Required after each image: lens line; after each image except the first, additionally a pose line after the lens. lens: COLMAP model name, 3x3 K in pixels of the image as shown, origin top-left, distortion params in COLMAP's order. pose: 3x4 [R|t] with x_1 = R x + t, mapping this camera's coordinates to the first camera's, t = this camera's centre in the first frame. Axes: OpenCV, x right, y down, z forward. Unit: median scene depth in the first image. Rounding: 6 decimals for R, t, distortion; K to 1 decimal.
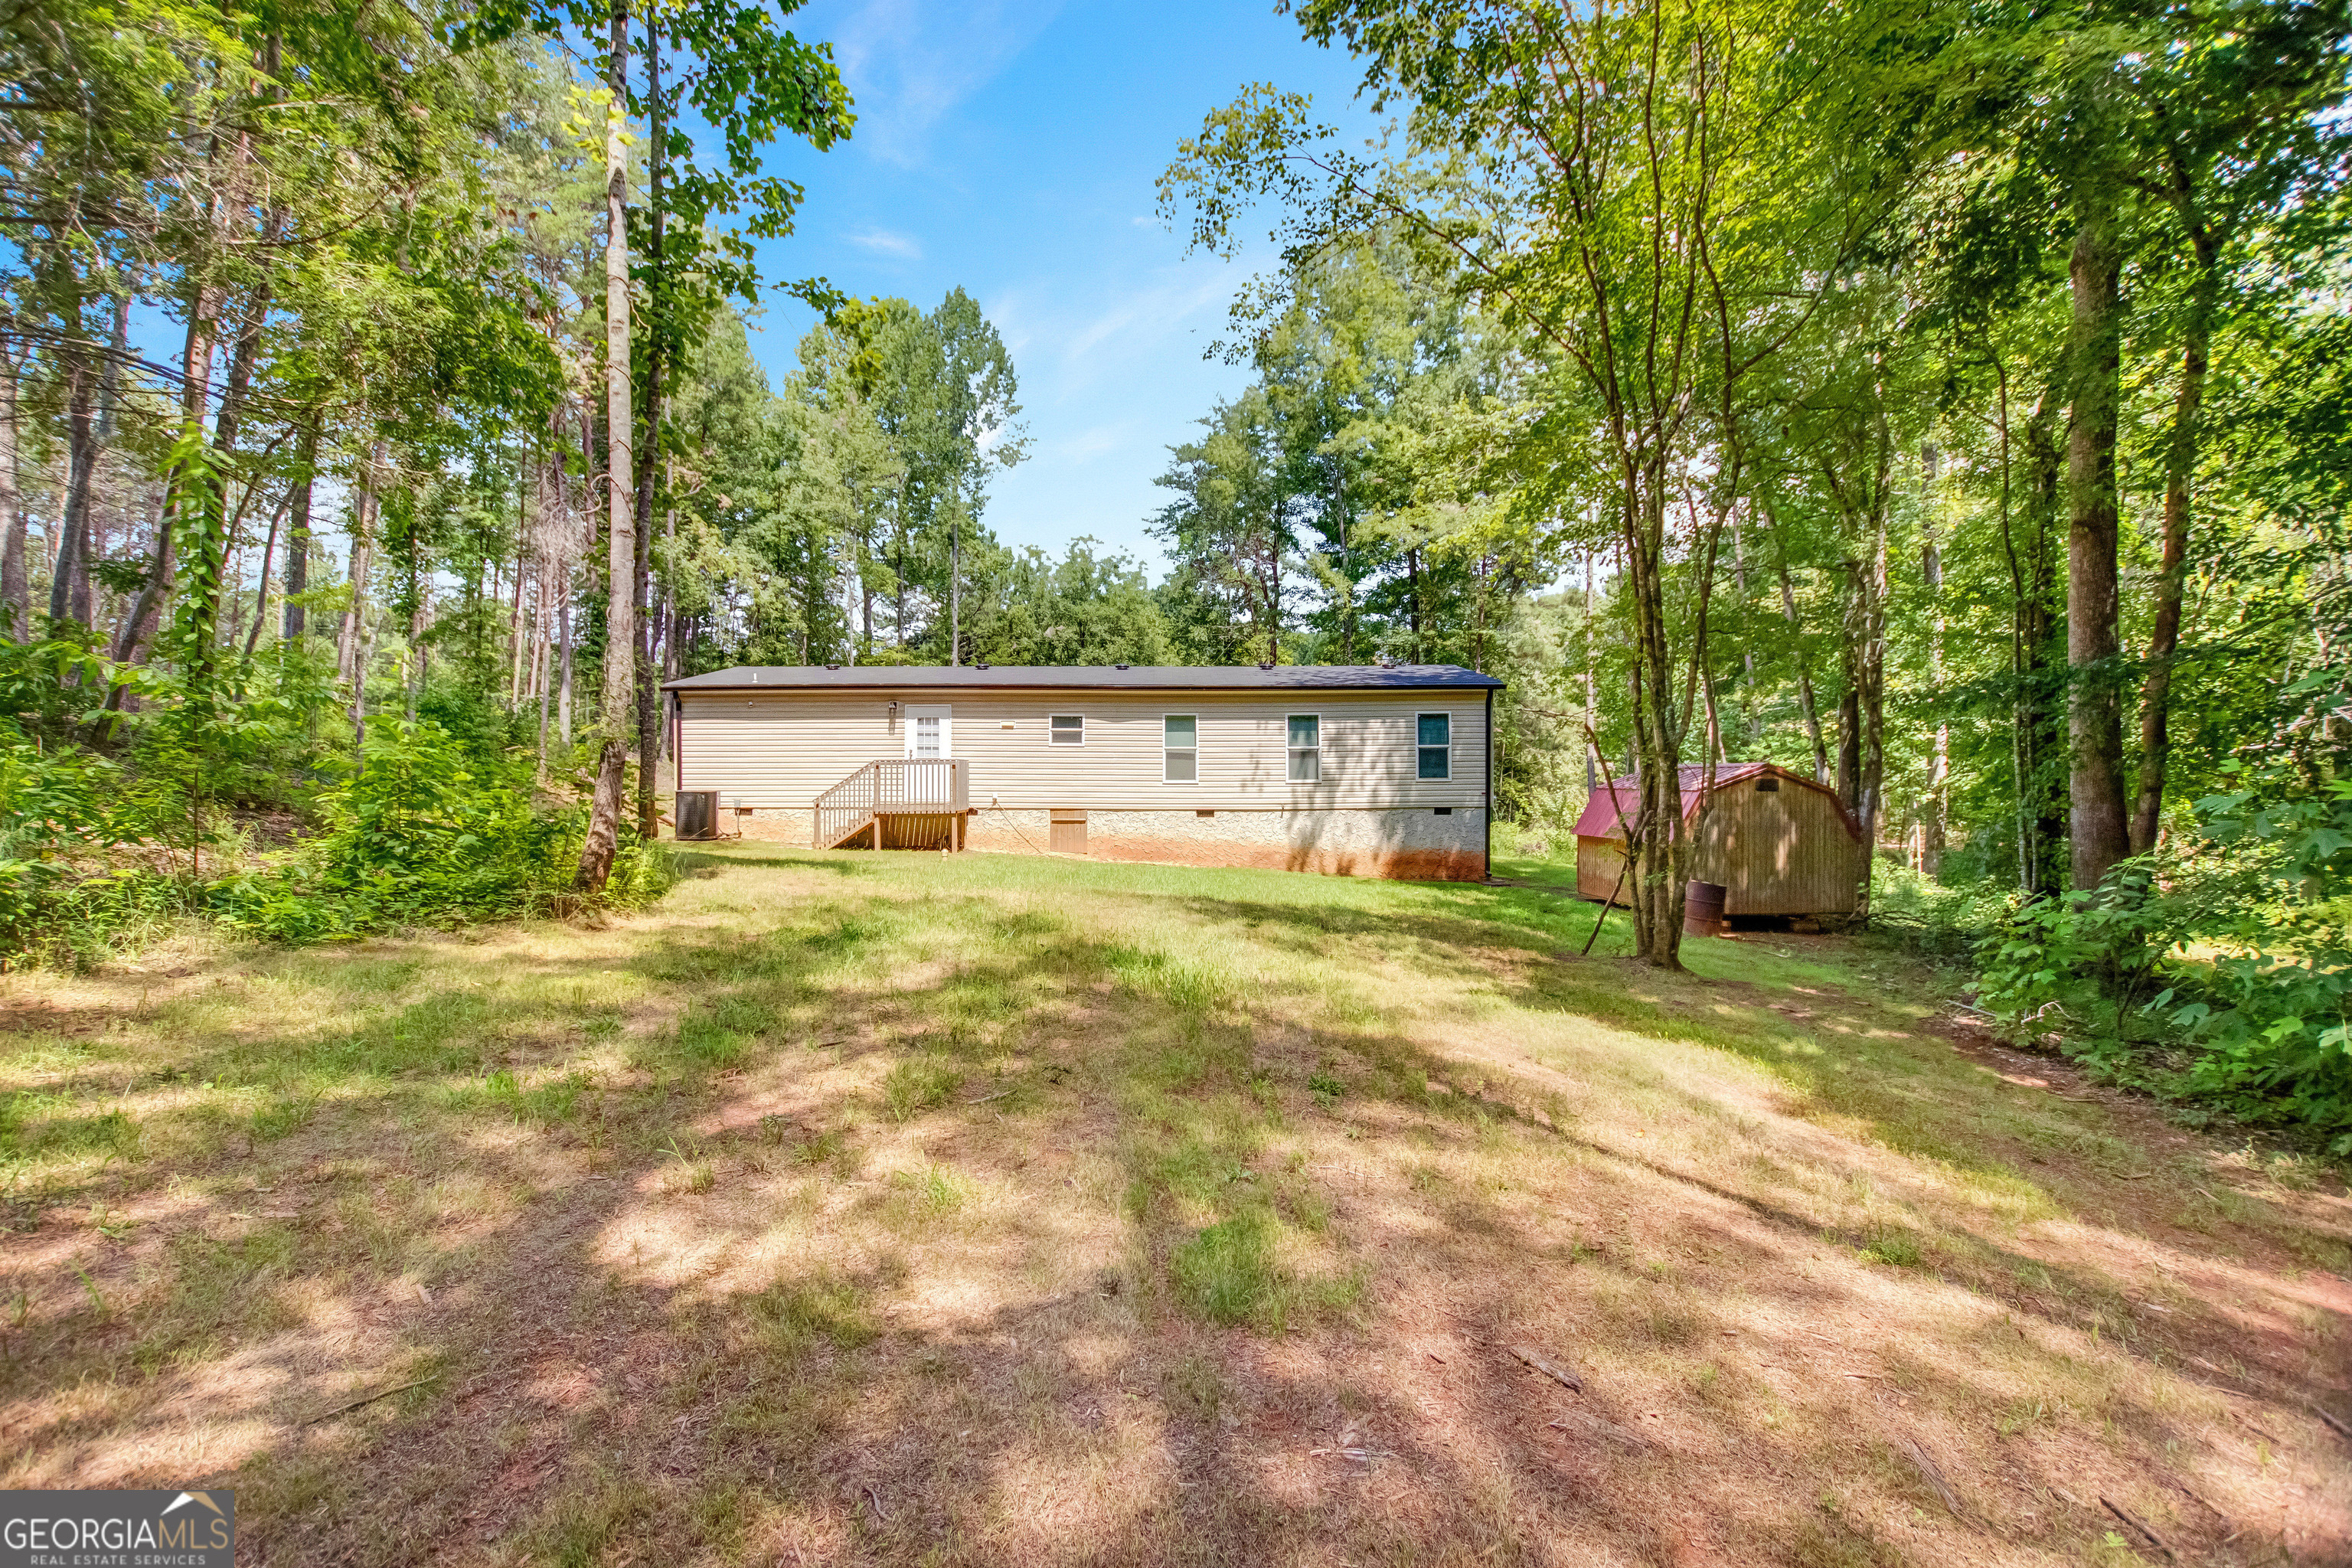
lens RADIAL K [[1084.2, 0, 1181.6], [0, 1084.2, 785.8], [0, 0, 1]] dist [-0.022738, -0.000012]
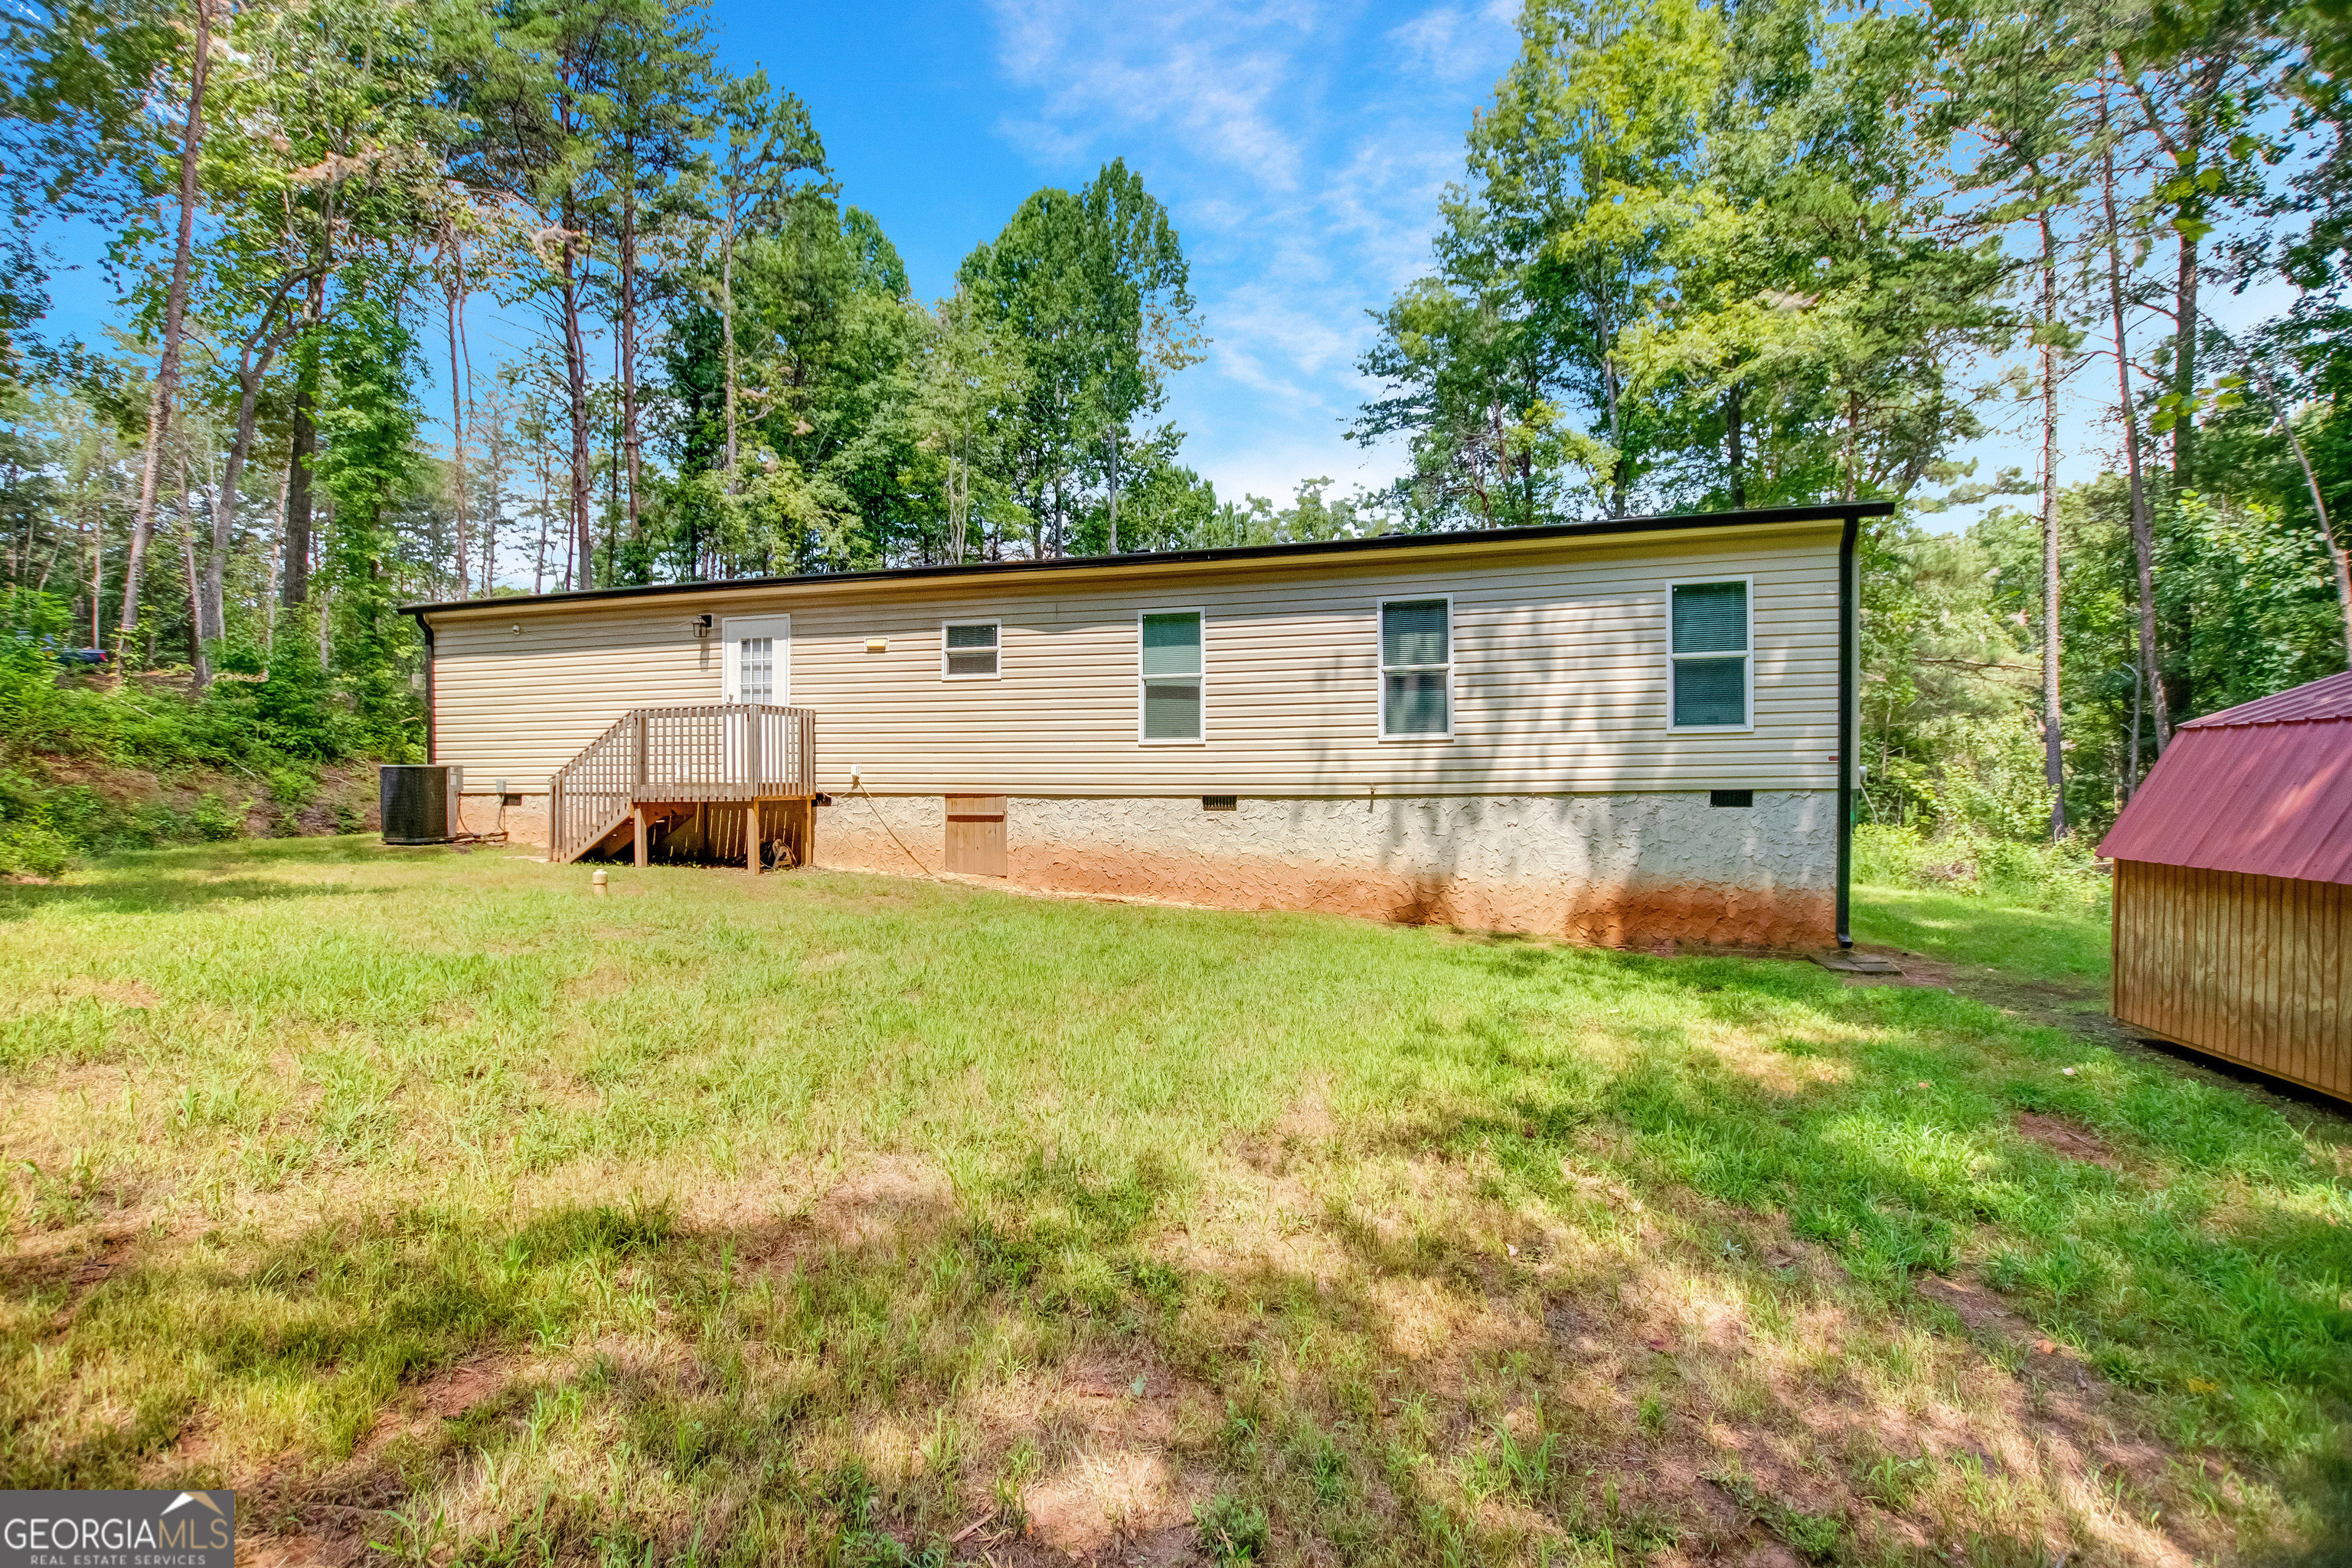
lens RADIAL K [[1084.2, 0, 1165.9], [0, 1084.2, 794.5], [0, 0, 1]] dist [-0.022738, -0.000012]
pose [[0.955748, -0.000549, -0.294186, 0.148133], [0.003999, 0.999930, 0.011128, 0.015512], [0.294160, -0.011812, 0.955683, 0.504544]]
